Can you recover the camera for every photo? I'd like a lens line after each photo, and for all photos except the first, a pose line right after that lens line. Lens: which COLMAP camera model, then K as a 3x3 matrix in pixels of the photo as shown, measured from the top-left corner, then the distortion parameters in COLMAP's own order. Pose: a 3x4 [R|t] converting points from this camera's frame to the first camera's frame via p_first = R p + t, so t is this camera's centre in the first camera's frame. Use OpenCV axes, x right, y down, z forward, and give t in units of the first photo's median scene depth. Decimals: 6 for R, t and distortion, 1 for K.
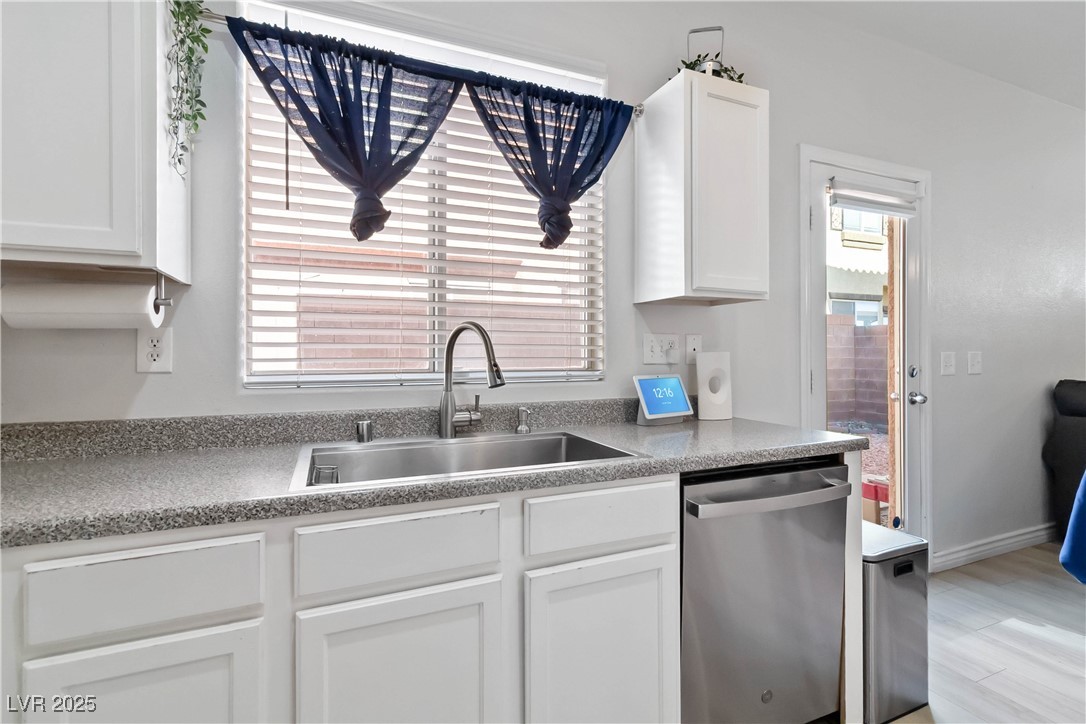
lens RADIAL K [[506.8, 0, 546.1], [0, 506.8, 352.9], [0, 0, 1]] dist [0.004523, 0.000868]
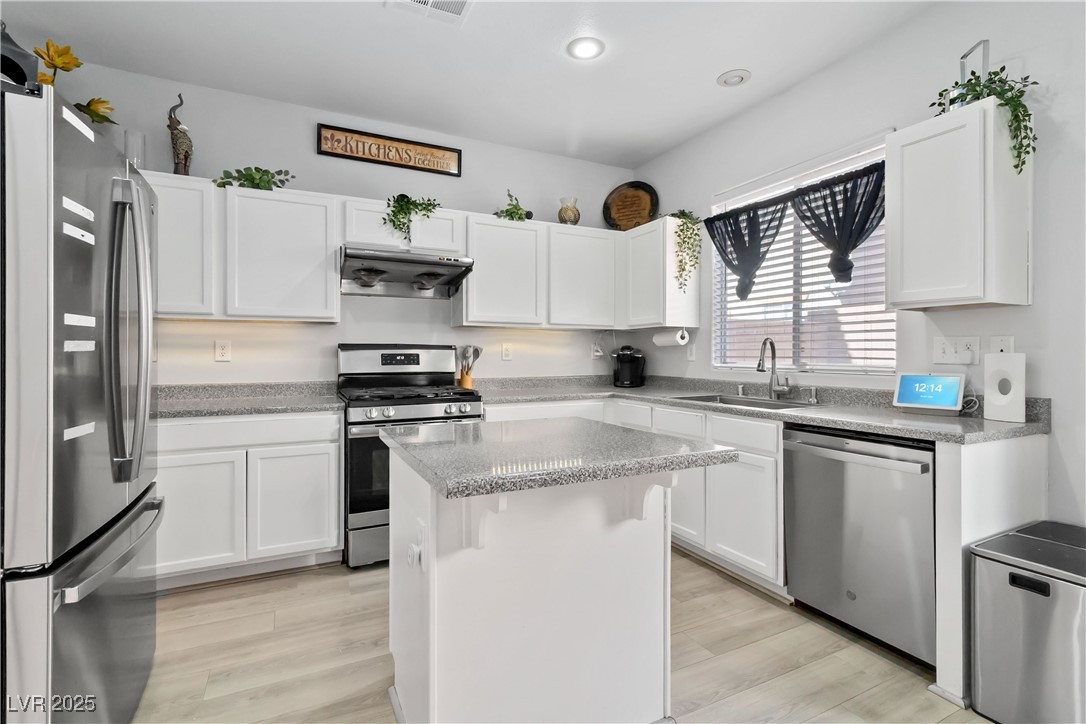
lens RADIAL K [[506.8, 0, 544.0], [0, 506.8, 360.5], [0, 0, 1]] dist [0.004523, 0.000868]
pose [[0.056777, 0.011235, -0.998324, 1.585924], [-0.006484, 0.999920, 0.010885, 0.010573], [0.998366, 0.005855, 0.056845, 0.060363]]
